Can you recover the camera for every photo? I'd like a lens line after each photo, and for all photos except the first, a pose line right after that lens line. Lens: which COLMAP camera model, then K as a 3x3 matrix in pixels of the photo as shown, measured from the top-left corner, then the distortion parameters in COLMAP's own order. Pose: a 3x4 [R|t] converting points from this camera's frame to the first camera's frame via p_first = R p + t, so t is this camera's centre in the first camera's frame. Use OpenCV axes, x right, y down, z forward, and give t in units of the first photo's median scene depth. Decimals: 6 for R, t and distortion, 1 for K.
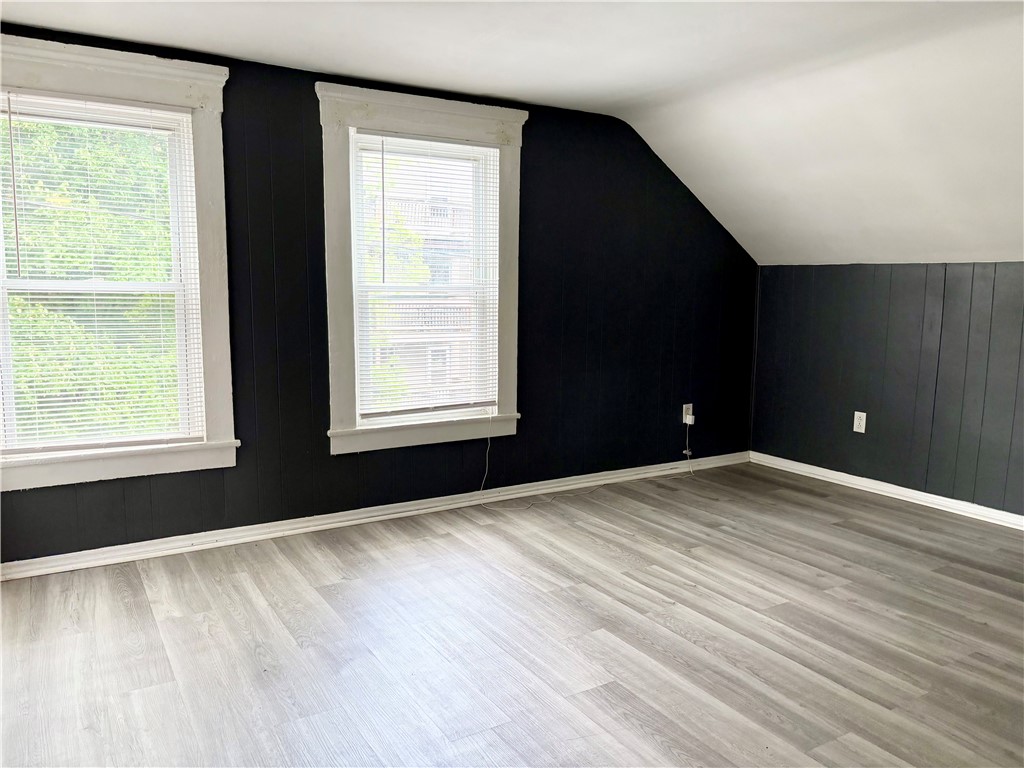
lens RADIAL K [[802.9, 0, 515.8], [0, 802.9, 383.8], [0, 0, 1]] dist [0.059789, -0.038228]
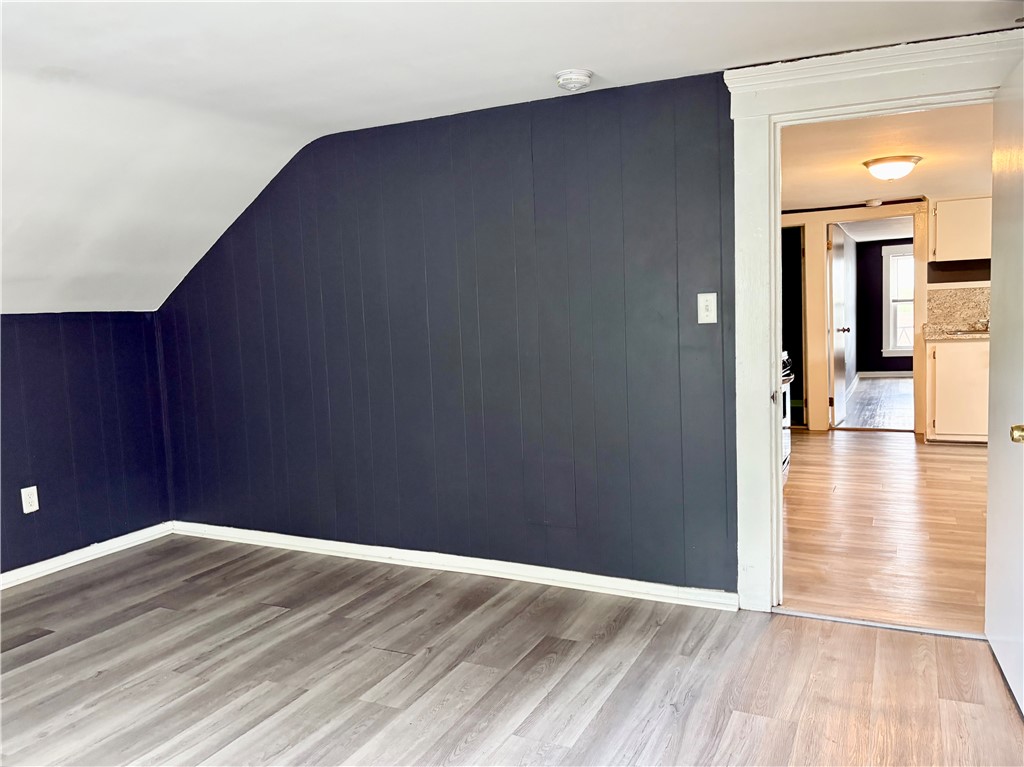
lens RADIAL K [[802.9, 0, 522.4], [0, 802.9, 385.6], [0, 0, 1]] dist [0.059789, -0.038228]
pose [[-0.543688, -0.075270, 0.835905, -0.570588], [0.139888, 0.973912, 0.178683, -0.172693], [-0.827547, 0.214081, -0.518975, 1.076276]]
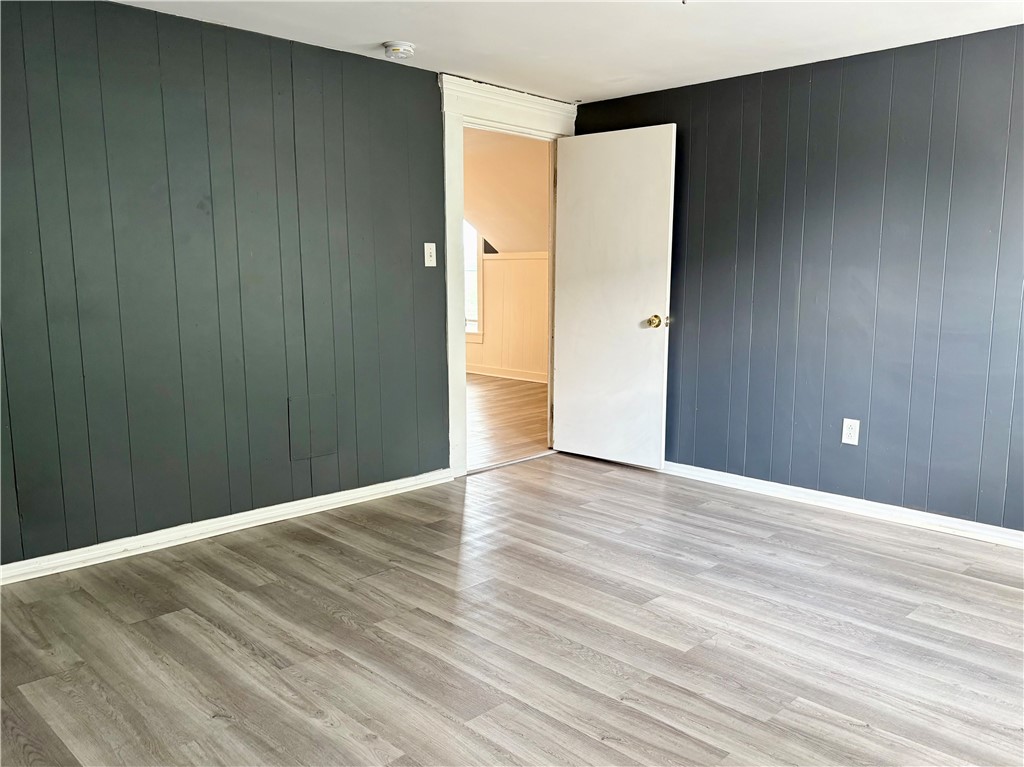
lens RADIAL K [[802.9, 0, 518.0], [0, 802.9, 383.0], [0, 0, 1]] dist [0.059789, -0.038228]
pose [[-0.970479, 0.019884, -0.240363, 0.508498], [-0.045644, 0.963445, 0.263990, -0.211391], [0.236826, 0.267168, -0.934096, 1.765507]]
